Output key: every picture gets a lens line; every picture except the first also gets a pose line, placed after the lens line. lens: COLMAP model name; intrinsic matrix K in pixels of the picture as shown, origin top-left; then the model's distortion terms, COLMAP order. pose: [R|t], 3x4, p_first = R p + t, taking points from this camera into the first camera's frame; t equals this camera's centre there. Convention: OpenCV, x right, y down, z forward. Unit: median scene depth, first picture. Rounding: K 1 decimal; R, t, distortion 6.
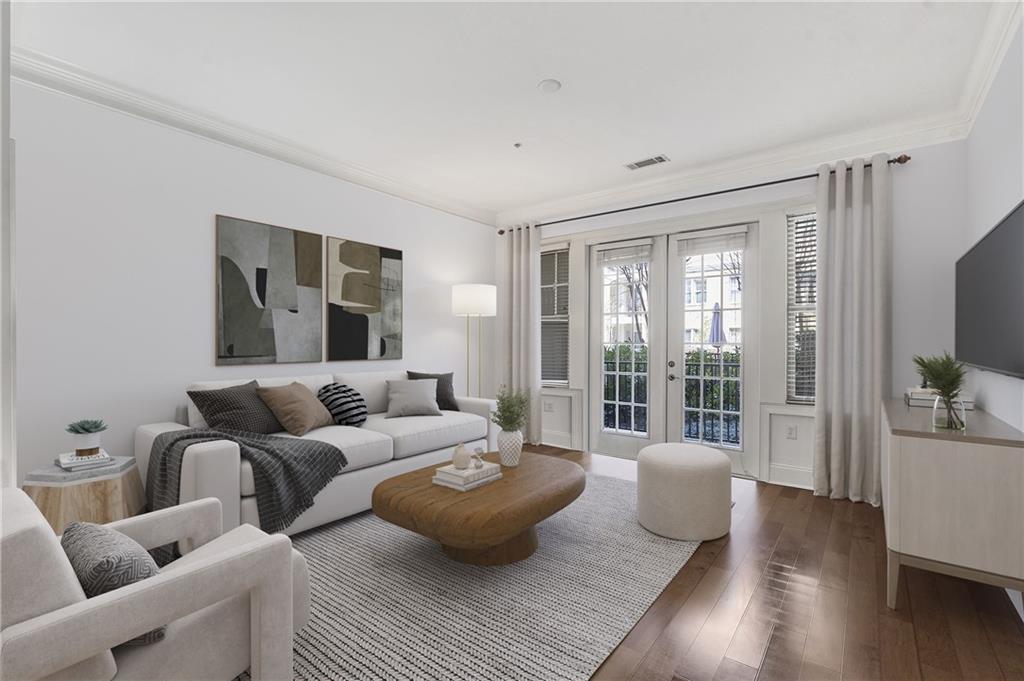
lens RADIAL K [[469.8, 0, 509.8], [0, 469.8, 335.4], [0, 0, 1]] dist [0.008581, 0.000481]
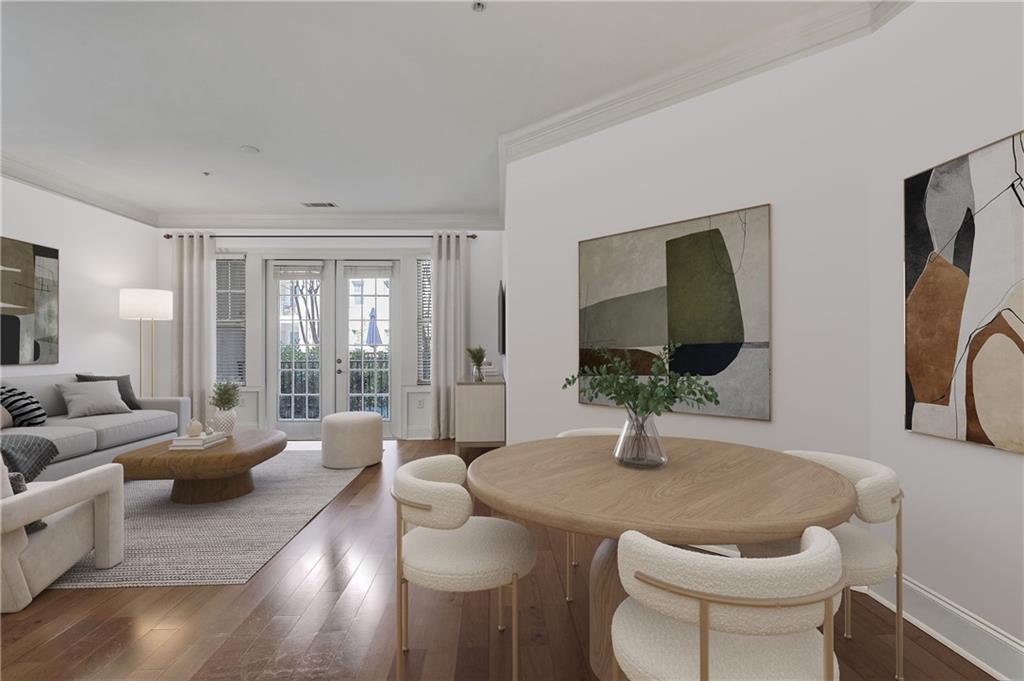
lens RADIAL K [[505.1, 0, 515.7], [0, 505.1, 341.8], [0, 0, 1]] dist [-0.009353, 0.000920]
pose [[0.764667, -0.004133, 0.644412, -0.200241], [0.004336, 0.999990, 0.001268, 0.010301], [-0.644411, 0.001824, 0.764677, -0.418311]]
